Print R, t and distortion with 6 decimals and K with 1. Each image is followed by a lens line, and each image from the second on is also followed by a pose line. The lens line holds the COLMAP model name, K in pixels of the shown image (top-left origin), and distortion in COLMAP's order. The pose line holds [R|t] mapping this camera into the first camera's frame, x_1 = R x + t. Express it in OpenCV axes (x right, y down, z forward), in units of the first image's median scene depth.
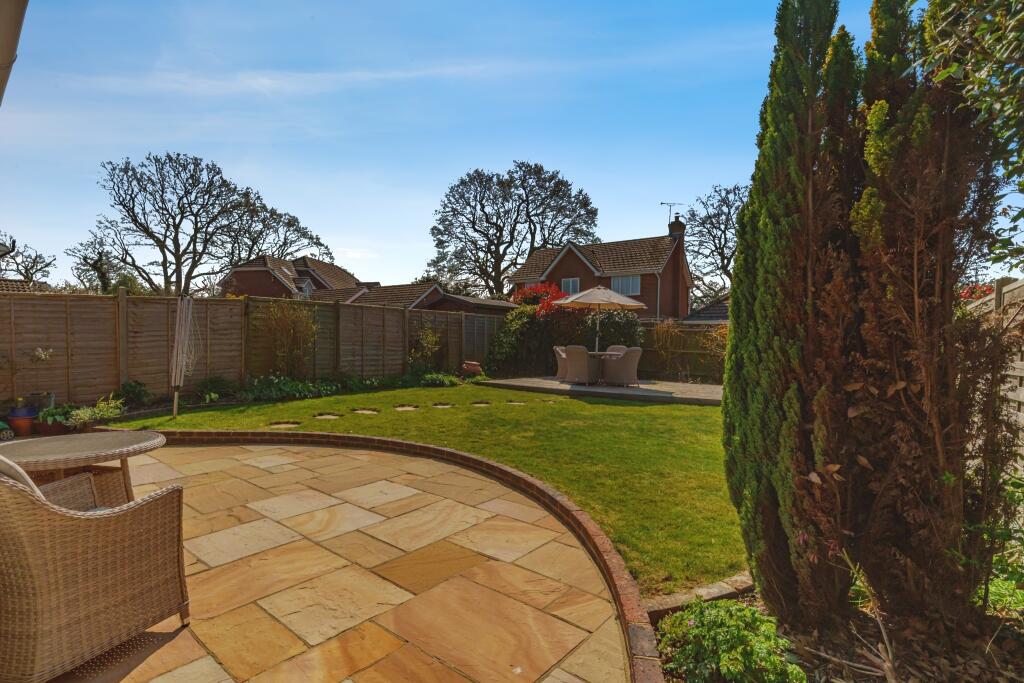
lens RADIAL K [[485.5, 0, 512.0], [0, 485.5, 341.5], [0, 0, 1]] dist [0.000197, -0.000104]
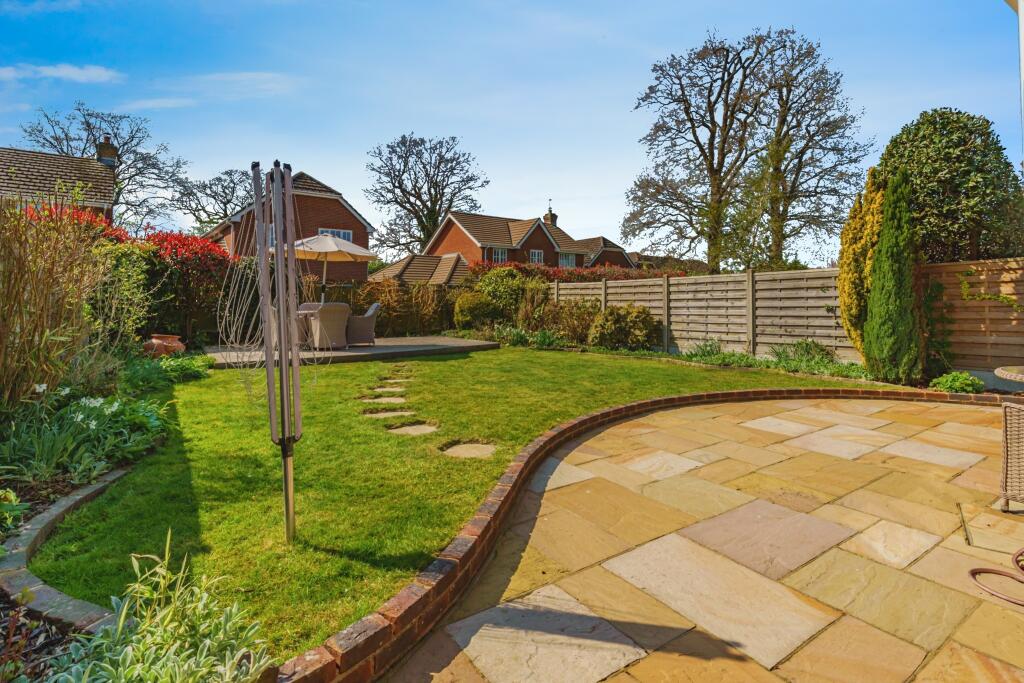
lens RADIAL K [[485.5, 0, 512.0], [0, 485.5, 341.5], [0, 0, 1]] dist [0.000197, -0.000104]
pose [[0.286885, -0.071371, 0.955303, -1.420385], [0.002351, 0.997270, 0.073800, 0.022331], [-0.957962, -0.018926, 0.286269, 1.179081]]
